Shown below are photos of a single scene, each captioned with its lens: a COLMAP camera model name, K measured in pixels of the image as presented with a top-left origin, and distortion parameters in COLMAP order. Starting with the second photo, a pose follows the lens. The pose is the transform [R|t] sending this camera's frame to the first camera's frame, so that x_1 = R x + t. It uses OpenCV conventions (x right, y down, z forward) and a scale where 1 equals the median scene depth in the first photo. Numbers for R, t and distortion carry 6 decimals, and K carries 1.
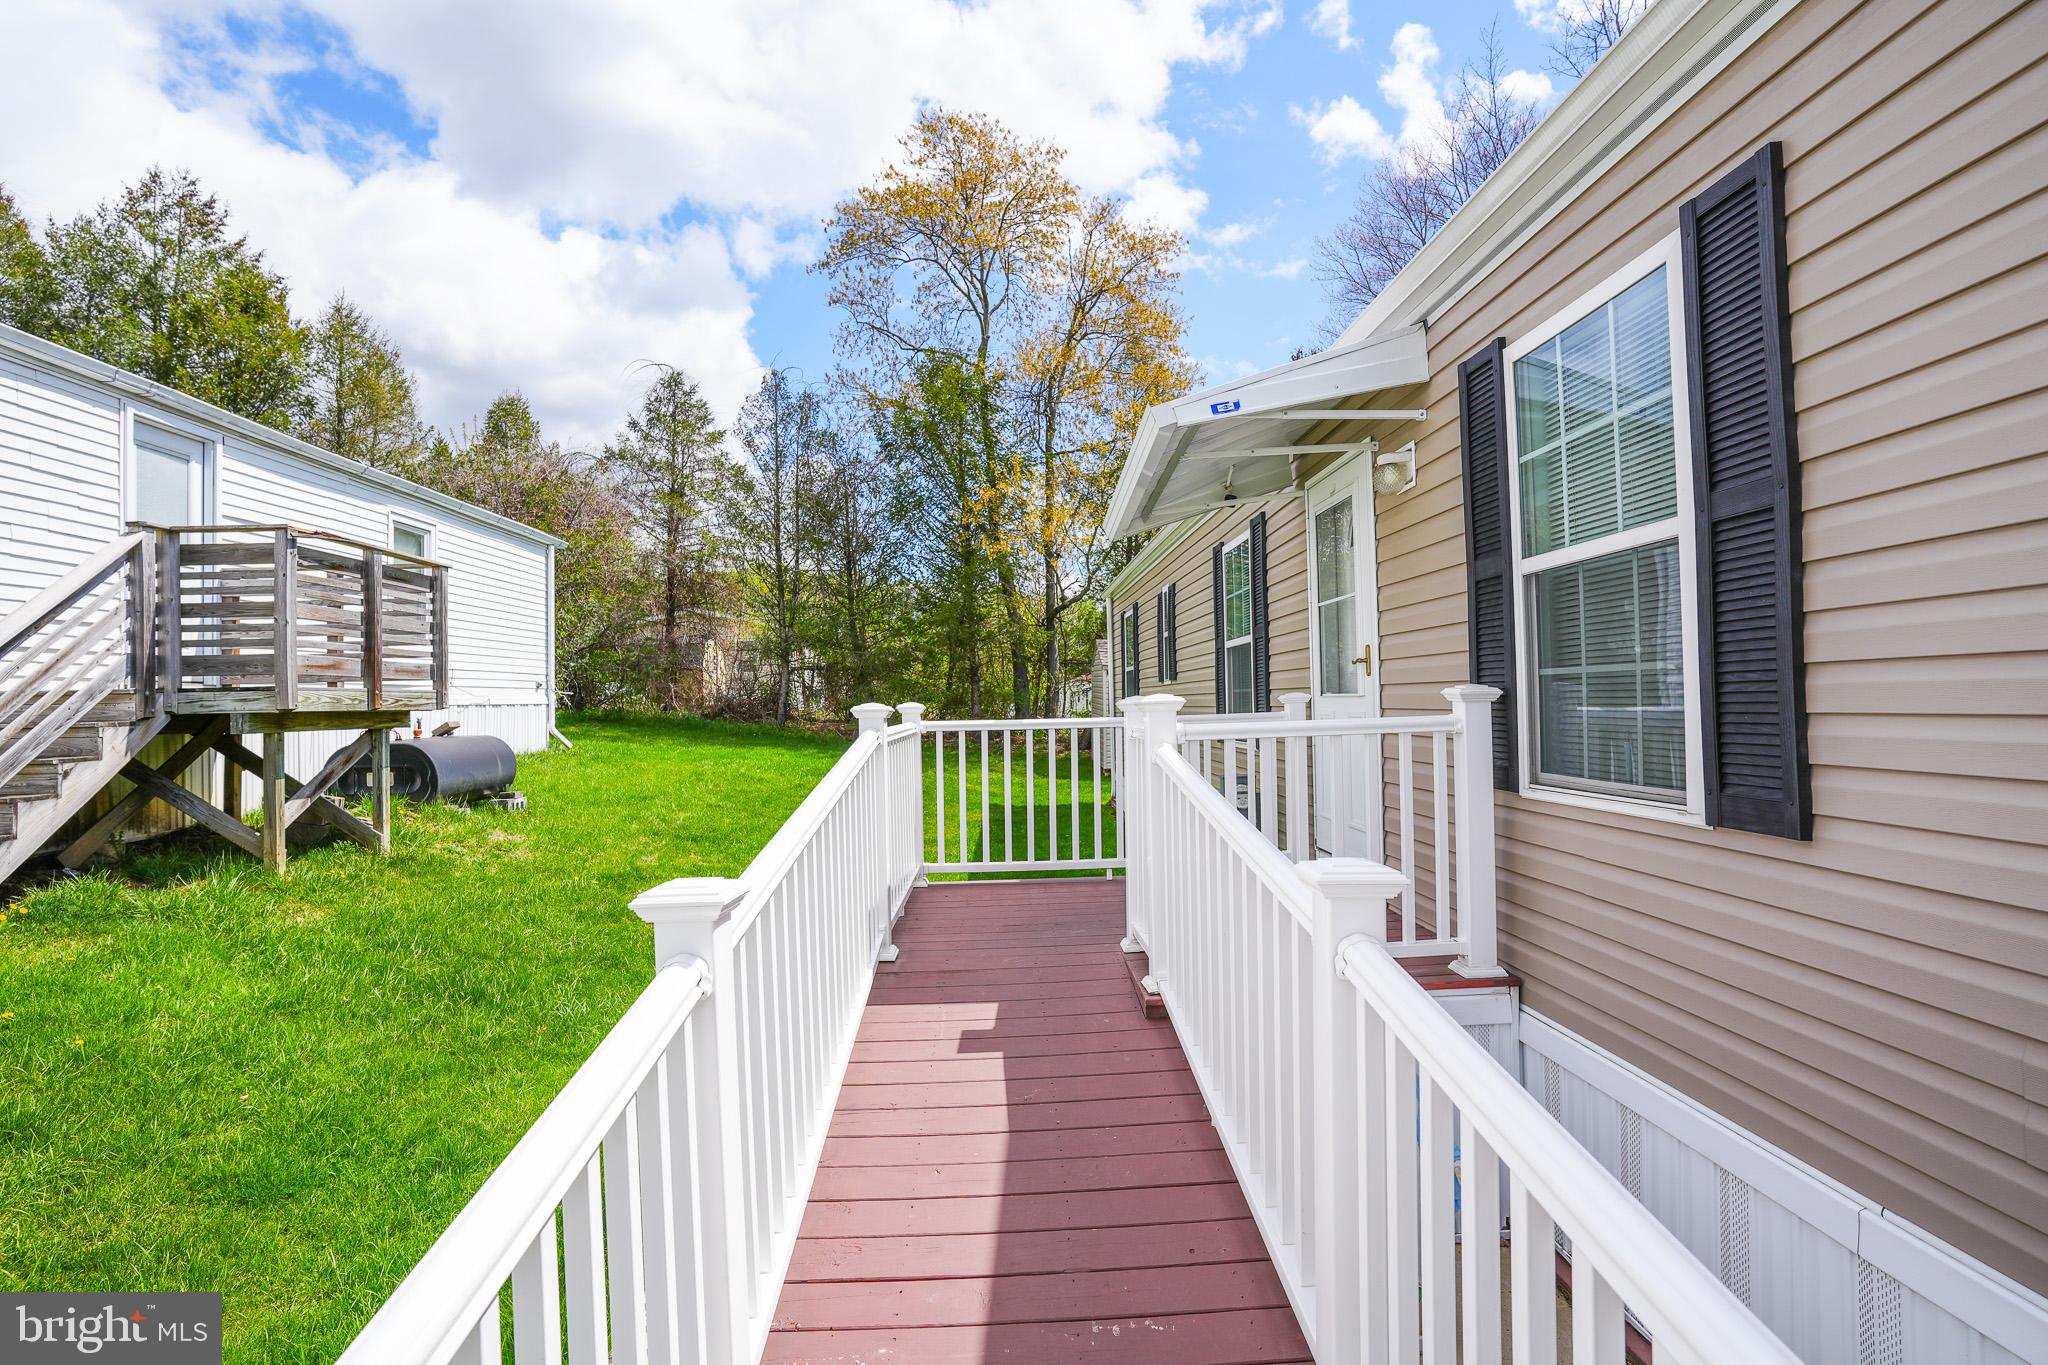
lens RADIAL K [[995.0, 0, 1024.0], [0, 995.0, 682.5], [0, 0, 1]] dist [-0.069200, 0.028869]
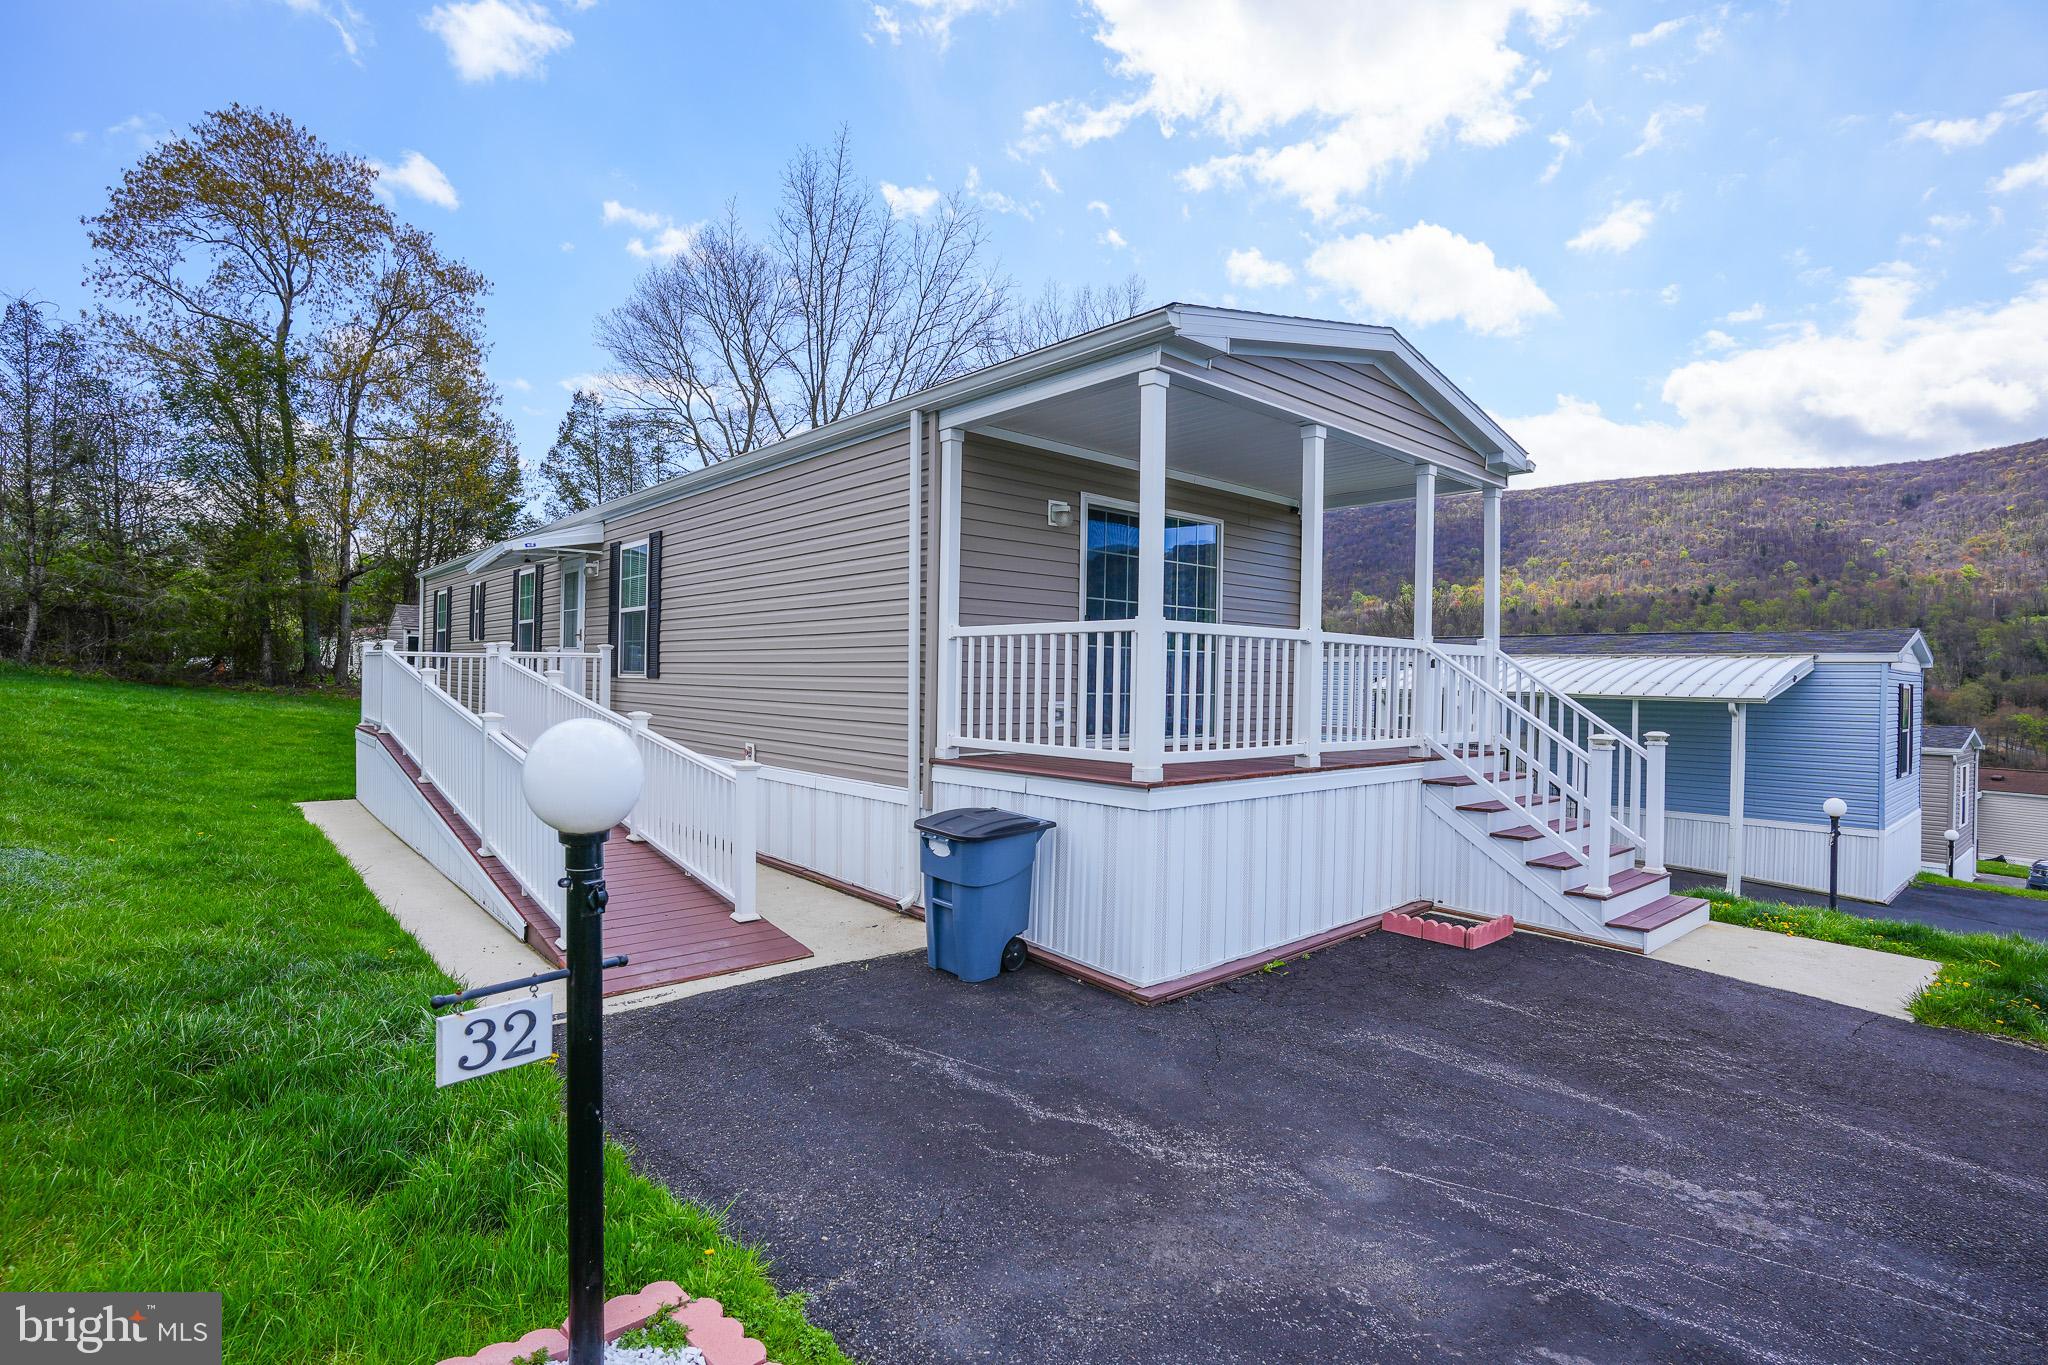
lens RADIAL K [[995.0, 0, 1024.0], [0, 995.0, 682.5], [0, 0, 1]] dist [-0.069200, 0.028869]
pose [[0.762546, 0.031379, 0.646172, -0.481877], [-0.048469, 0.998787, 0.008695, 0.027757], [-0.645115, -0.037949, 0.763142, -1.930367]]
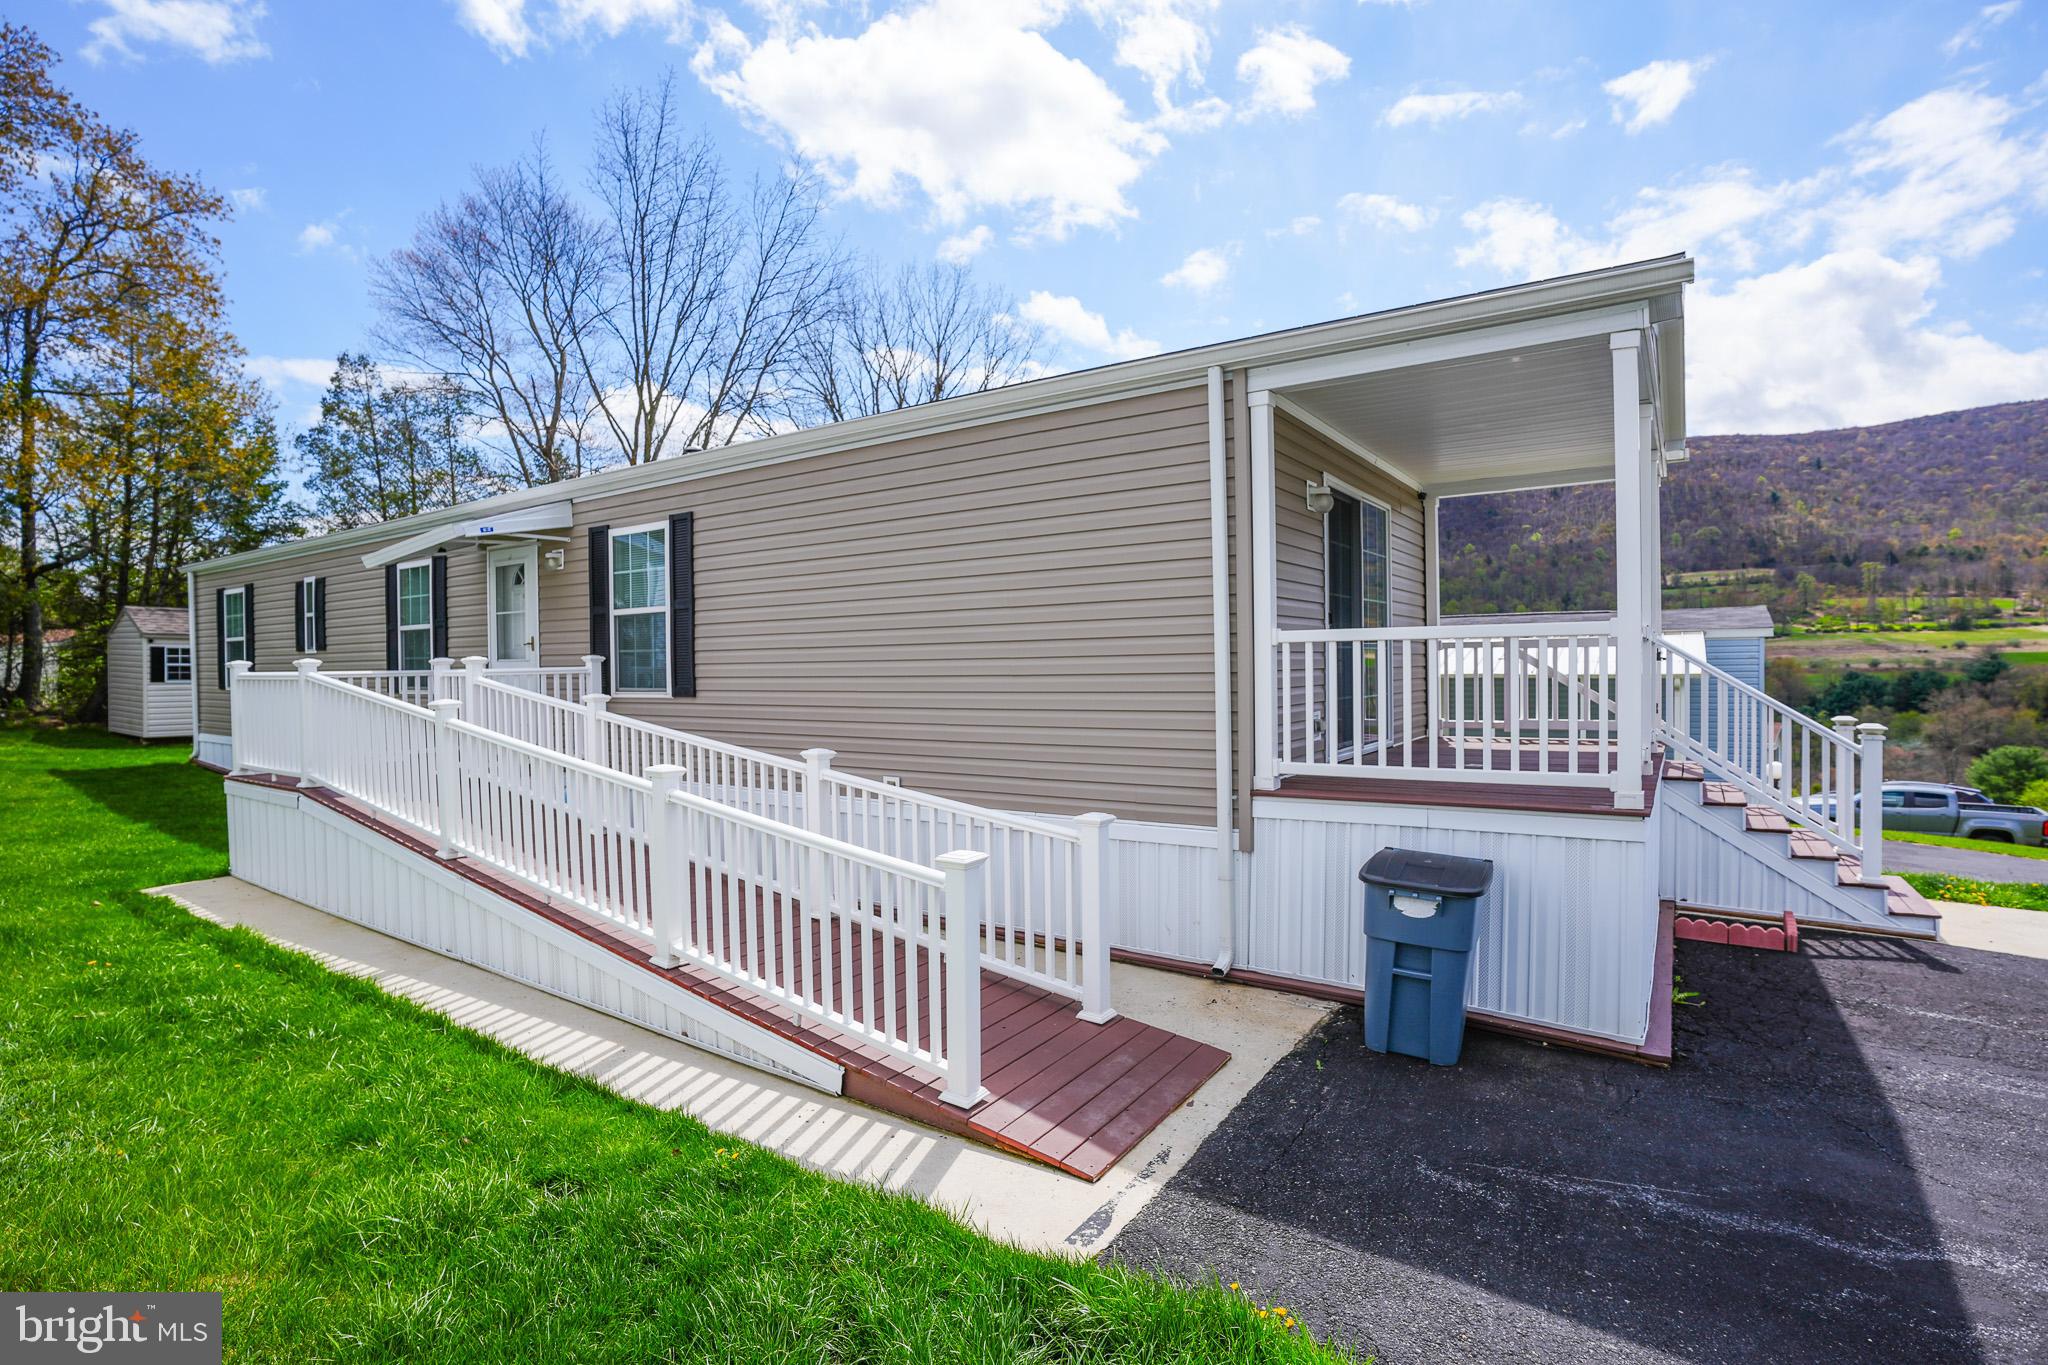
lens RADIAL K [[995.0, 0, 1024.0], [0, 995.0, 682.5], [0, 0, 1]] dist [-0.069200, 0.028869]
pose [[0.581467, -0.002022, 0.813567, -0.799297], [-0.016708, 0.999756, 0.014426, 0.013882], [-0.813398, -0.021982, 0.581292, -1.157055]]
